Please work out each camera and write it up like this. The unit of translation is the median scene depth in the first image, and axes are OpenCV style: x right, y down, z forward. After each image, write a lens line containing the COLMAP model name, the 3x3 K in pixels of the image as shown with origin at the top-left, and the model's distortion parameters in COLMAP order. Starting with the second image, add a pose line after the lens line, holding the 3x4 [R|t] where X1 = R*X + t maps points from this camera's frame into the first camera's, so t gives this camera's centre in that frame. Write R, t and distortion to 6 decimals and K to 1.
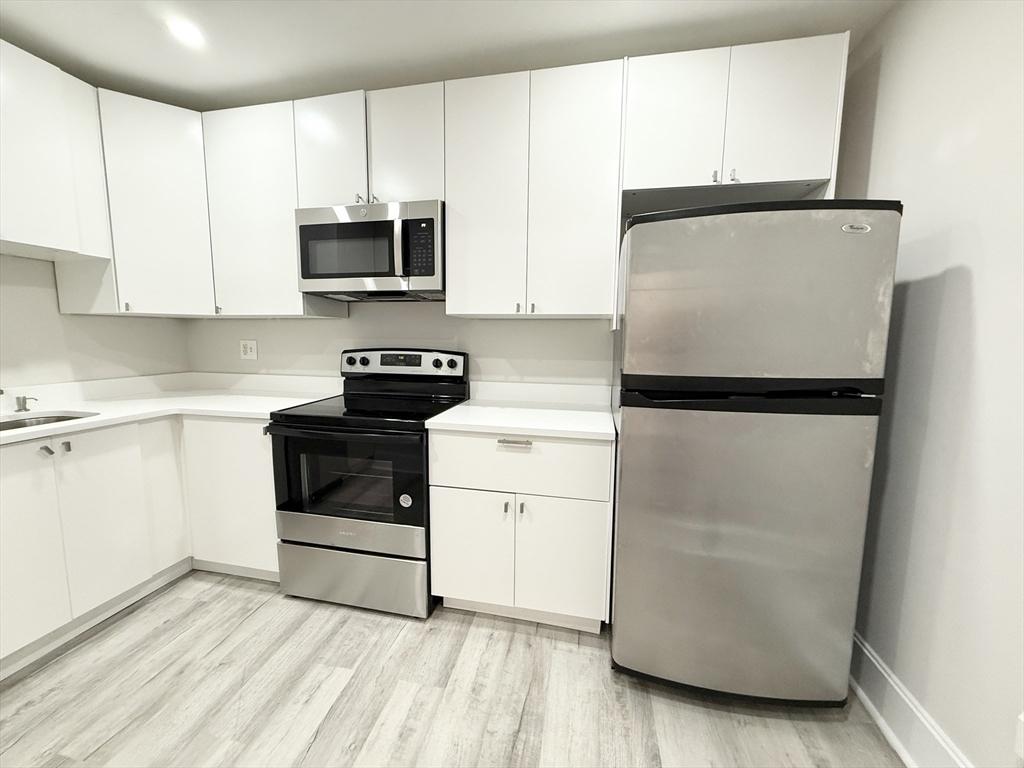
lens RADIAL K [[407.4, 0, 510.0], [0, 407.4, 383.9], [0, 0, 1]] dist [-0.002406, 0.000559]
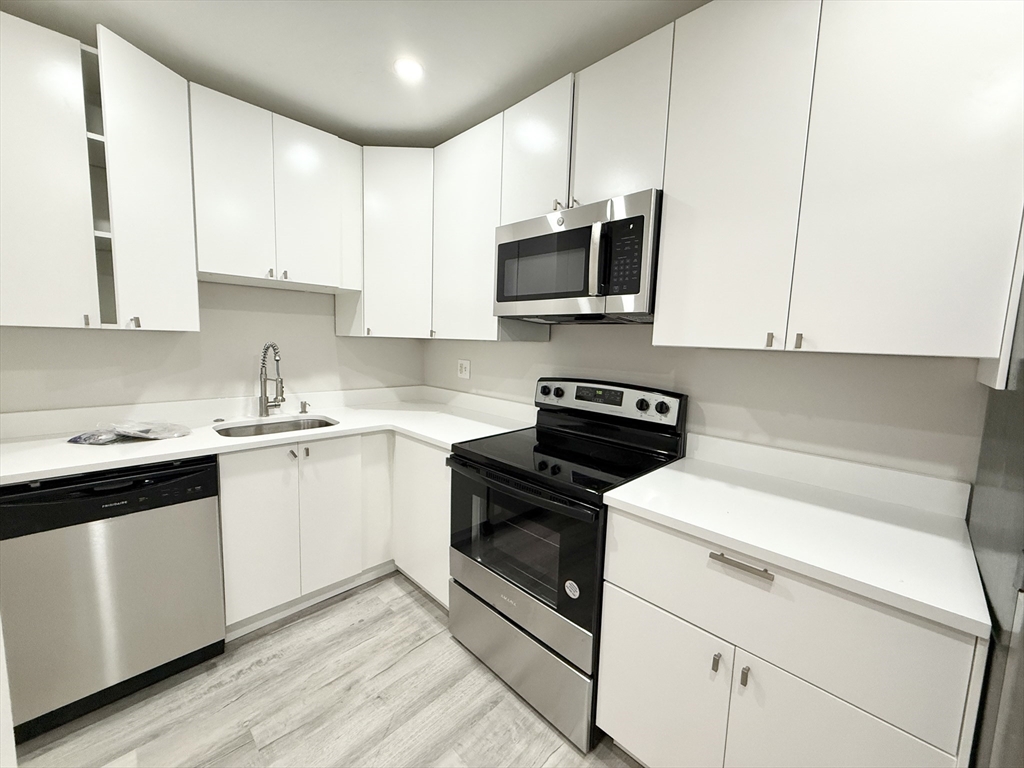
lens RADIAL K [[407.4, 0, 508.8], [0, 407.4, 382.8], [0, 0, 1]] dist [-0.002406, 0.000559]
pose [[0.837714, 0.075321, -0.540890, 0.026536], [-0.087637, 0.996148, 0.002989, -0.086449], [0.539032, 0.044899, 0.841088, 0.262861]]
